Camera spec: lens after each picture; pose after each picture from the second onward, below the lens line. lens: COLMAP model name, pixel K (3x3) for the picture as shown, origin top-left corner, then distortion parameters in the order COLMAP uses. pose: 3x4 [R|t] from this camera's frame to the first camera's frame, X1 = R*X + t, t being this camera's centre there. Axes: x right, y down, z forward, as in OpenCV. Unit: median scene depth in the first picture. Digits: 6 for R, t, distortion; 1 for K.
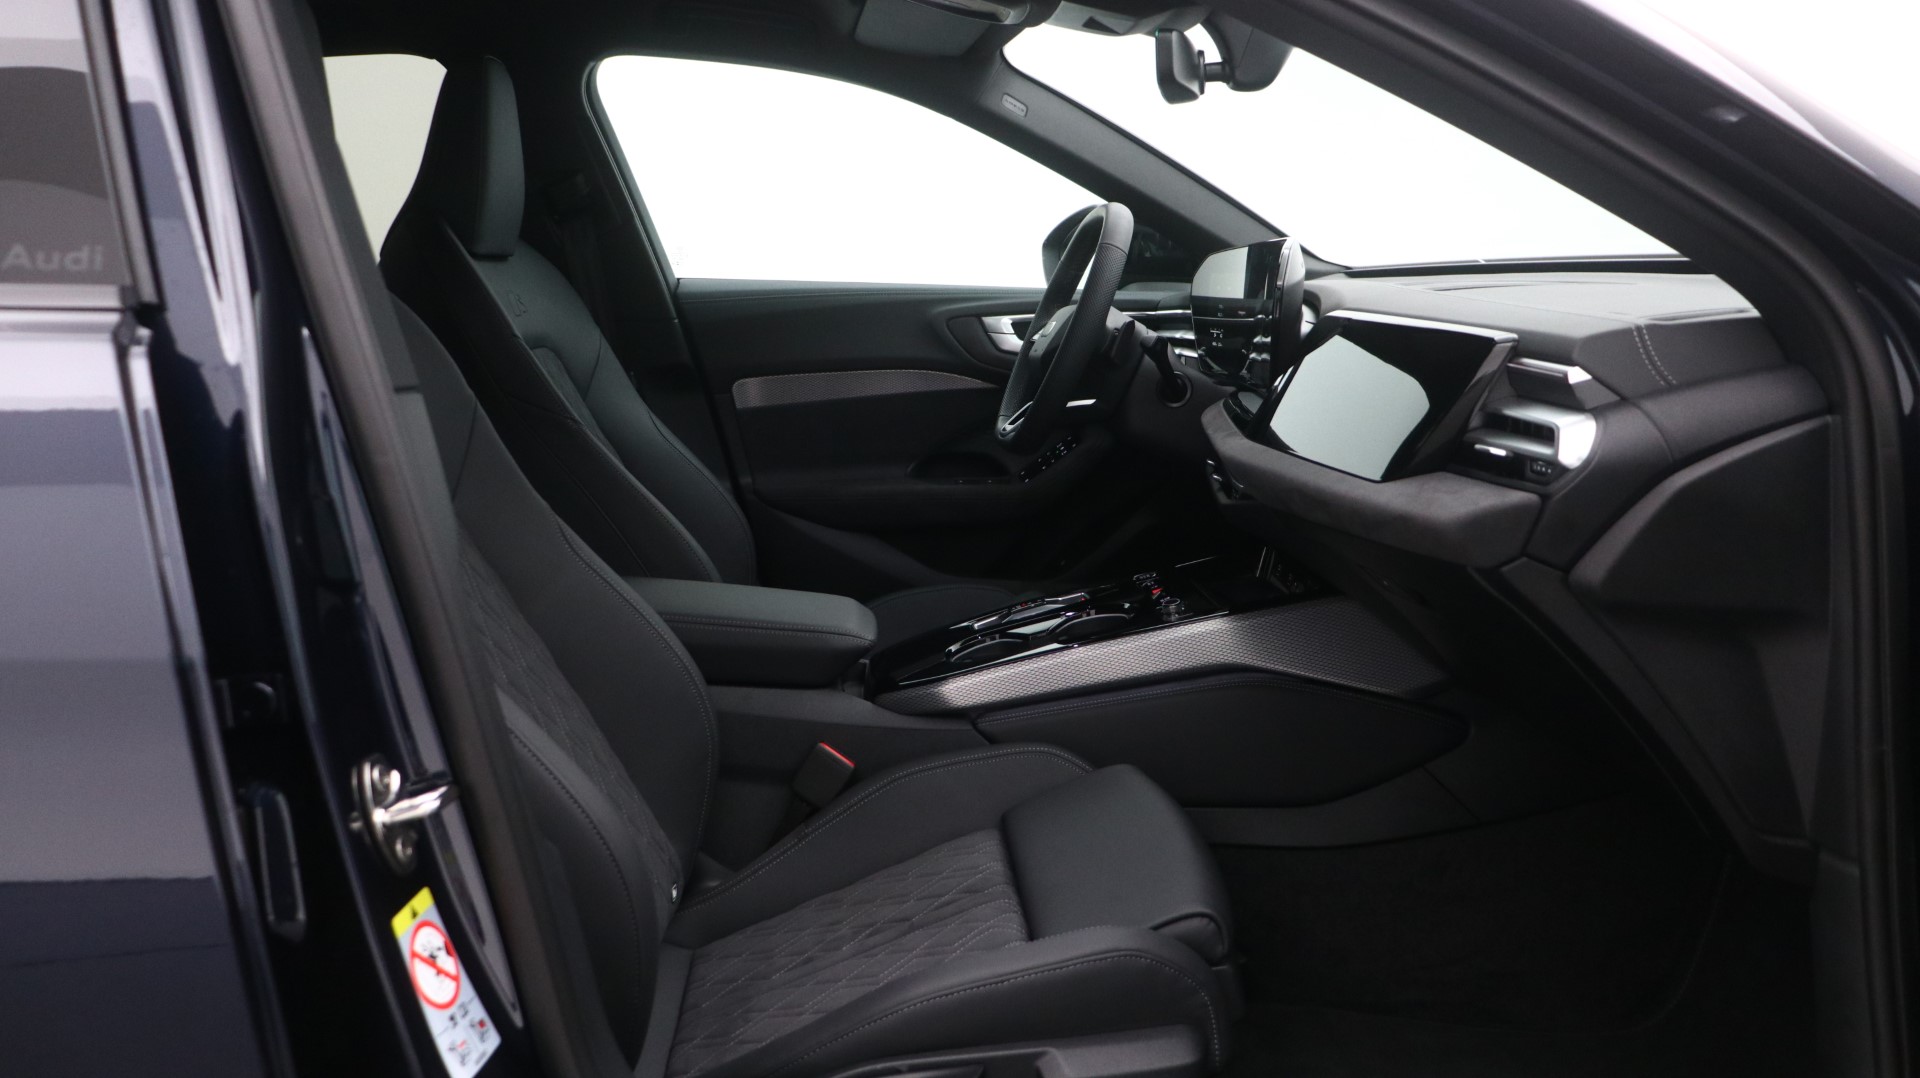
lens RADIAL K [[1555.6, 0, 959.4], [0, 1555.6, 527.2], [0, 0, 1]] dist [-0.010123, -0.002258]
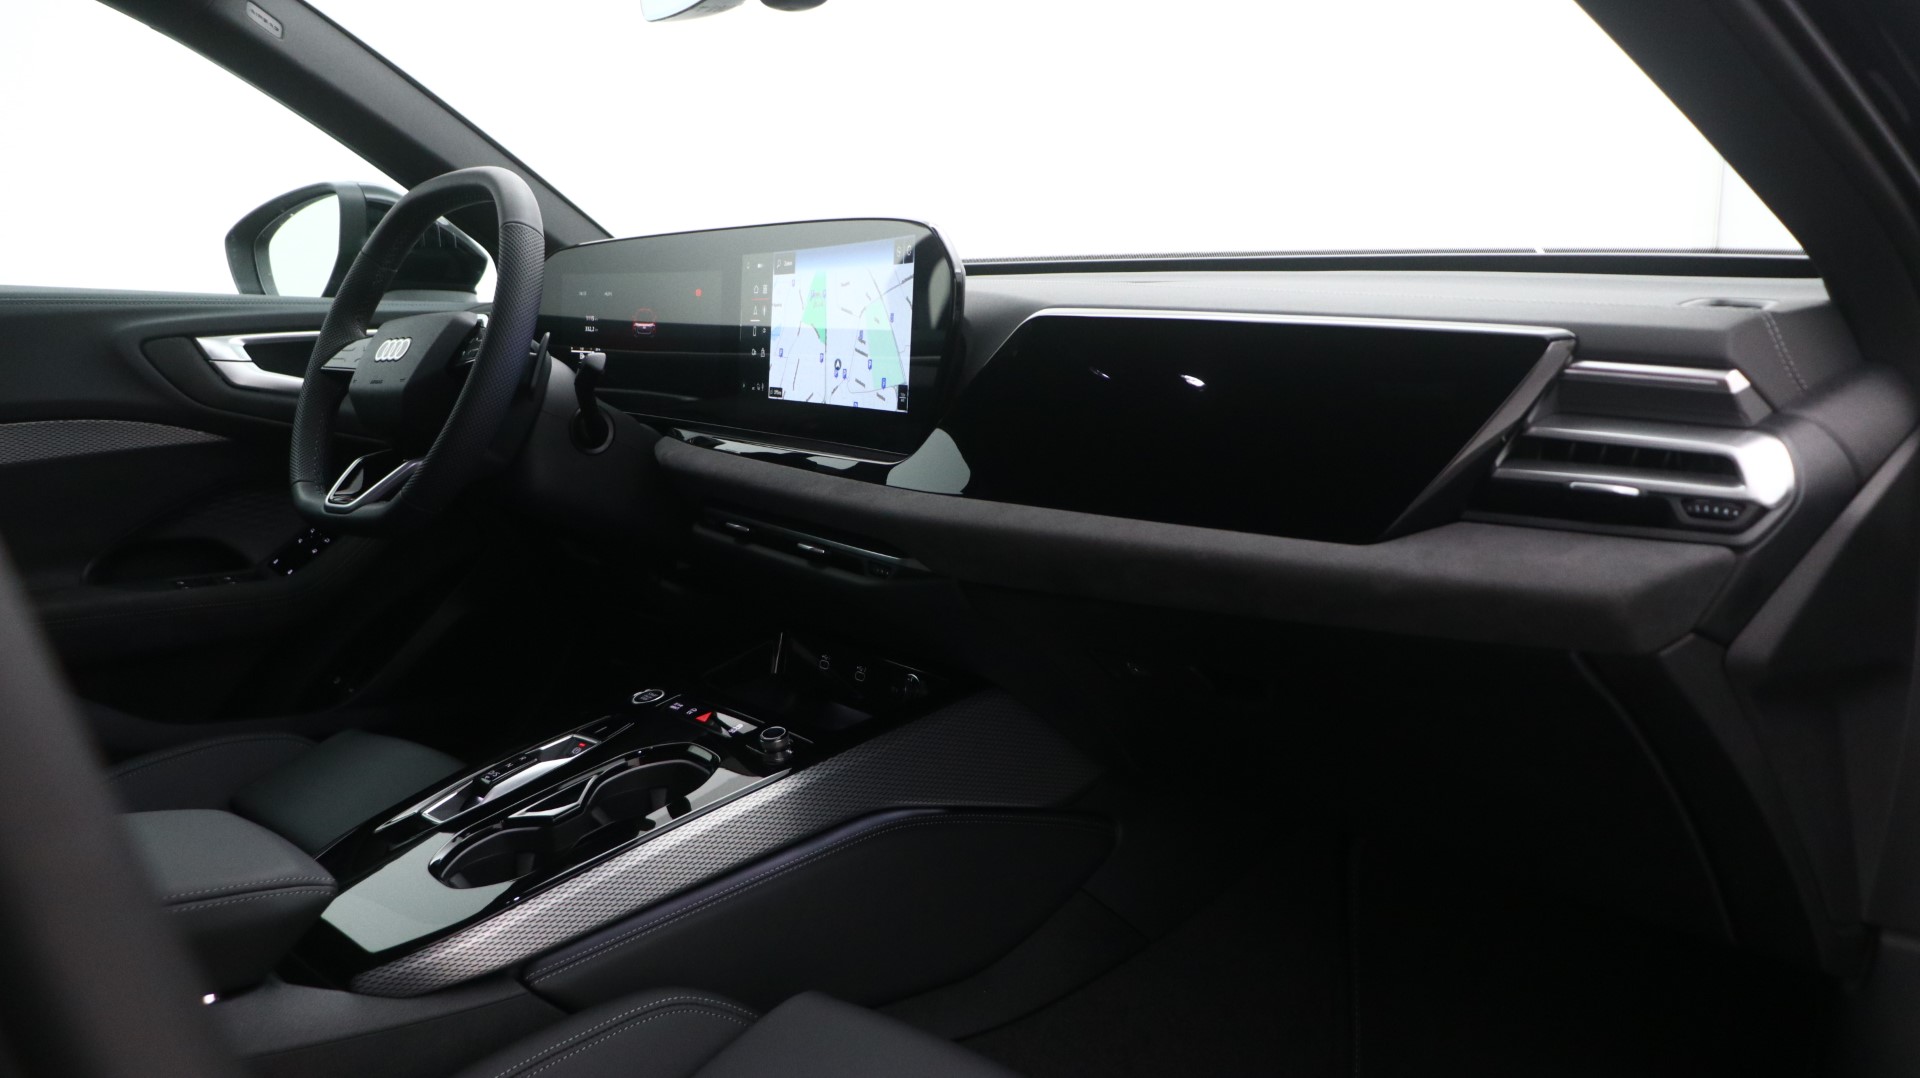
lens RADIAL K [[1555.6, 0, 962.5], [0, 1555.6, 557.3], [0, 0, 1]] dist [-0.010123, -0.002258]
pose [[0.784444, -0.092331, 0.613288, -0.323685], [0.093429, 0.995164, 0.030319, -0.065722], [-0.613122, 0.033516, 0.789277, 0.596363]]
